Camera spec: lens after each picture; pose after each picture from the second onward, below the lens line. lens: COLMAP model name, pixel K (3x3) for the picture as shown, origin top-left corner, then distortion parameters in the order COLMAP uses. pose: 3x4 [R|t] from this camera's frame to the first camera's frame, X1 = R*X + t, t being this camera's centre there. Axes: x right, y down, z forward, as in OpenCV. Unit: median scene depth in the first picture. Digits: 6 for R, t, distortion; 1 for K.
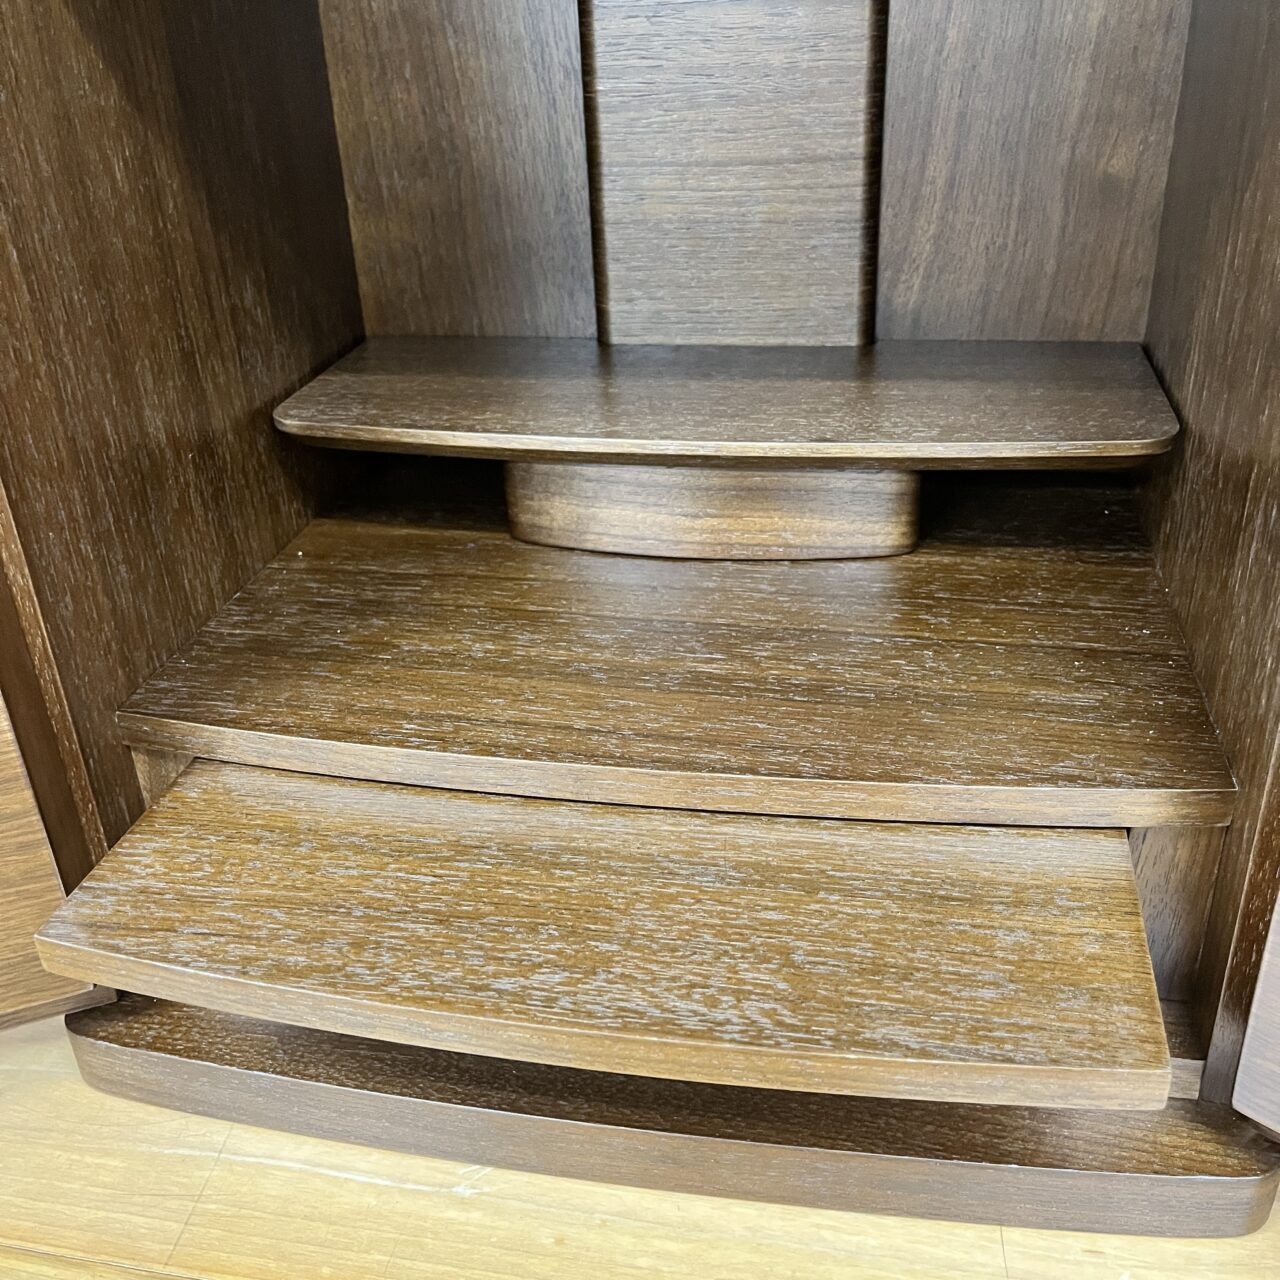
lens RADIAL K [[1309.5, 0, 648.0], [0, 1309.5, 644.5], [0, 0, 1]] dist [0.008227, -0.017145]
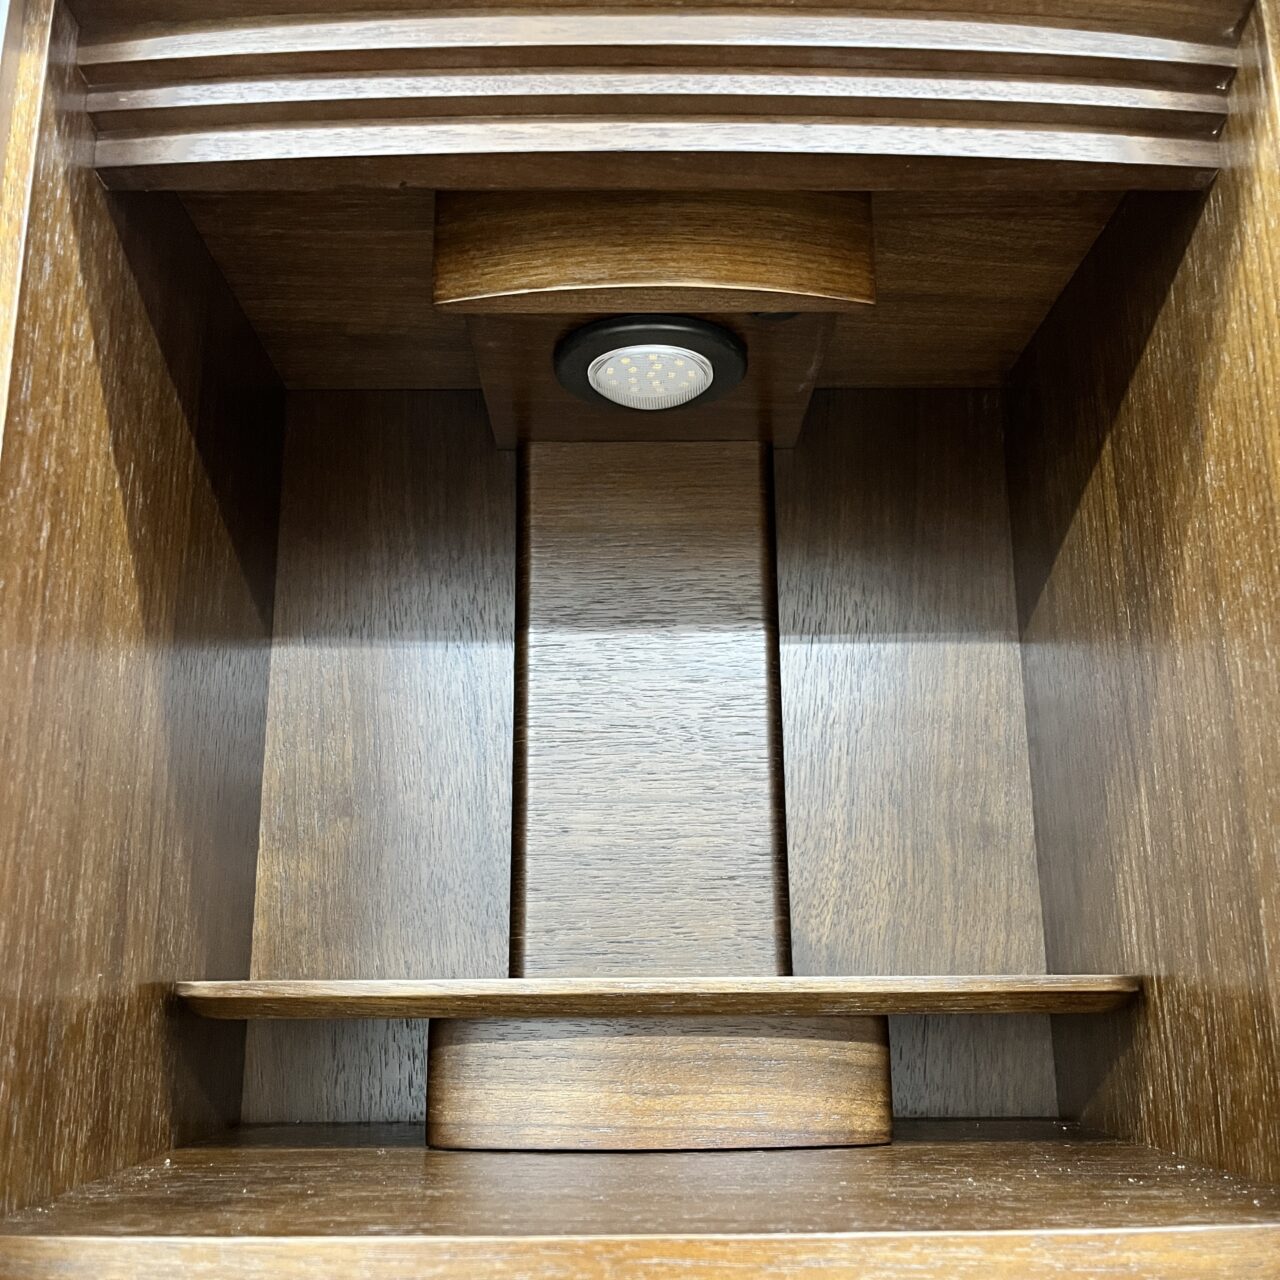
lens RADIAL K [[1306.7, 0, 640.1], [0, 1306.7, 639.6], [0, 0, 1]] dist [0.019088, -0.038514]
pose [[0.978525, 0.083078, 0.188646, -0.165585], [0.068956, 0.730524, -0.679397, 0.275798], [-0.194254, 0.677815, 0.709107, 0.157281]]
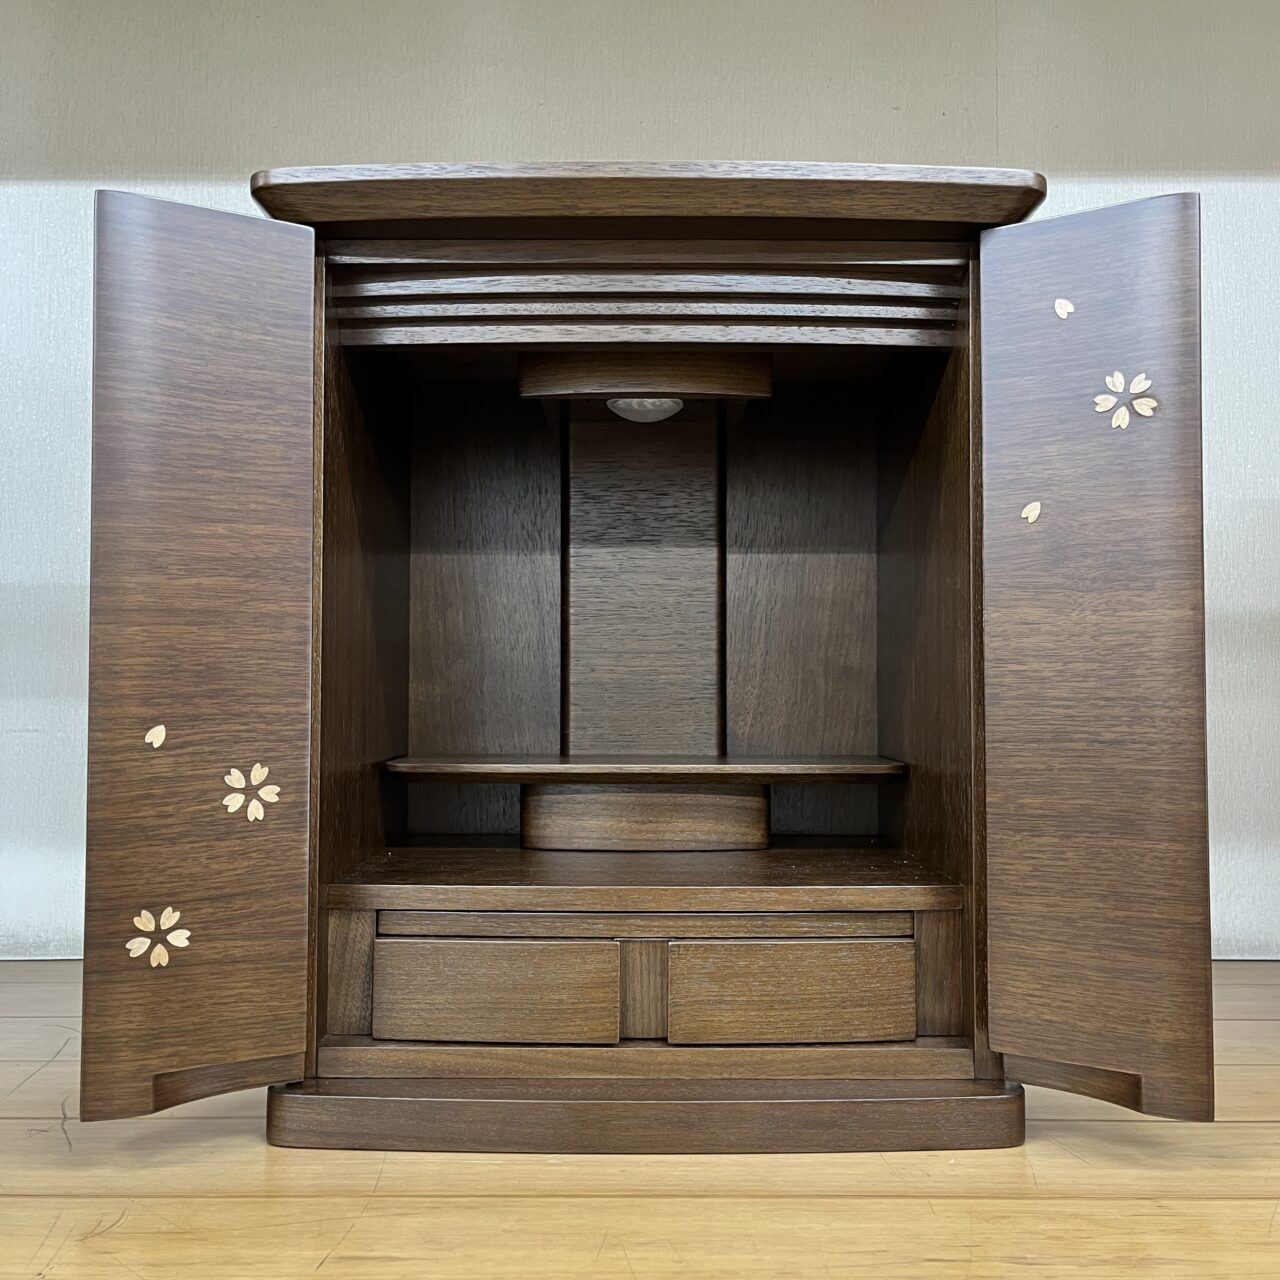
lens RADIAL K [[1306.7, 0, 640.1], [0, 1306.7, 639.6], [0, 0, 1]] dist [0.019088, -0.038514]
pose [[0.980403, 0.049785, 0.190610, -0.295387], [0.055310, 0.859068, -0.508864, 0.547392], [-0.189081, 0.509434, 0.839479, -0.527376]]
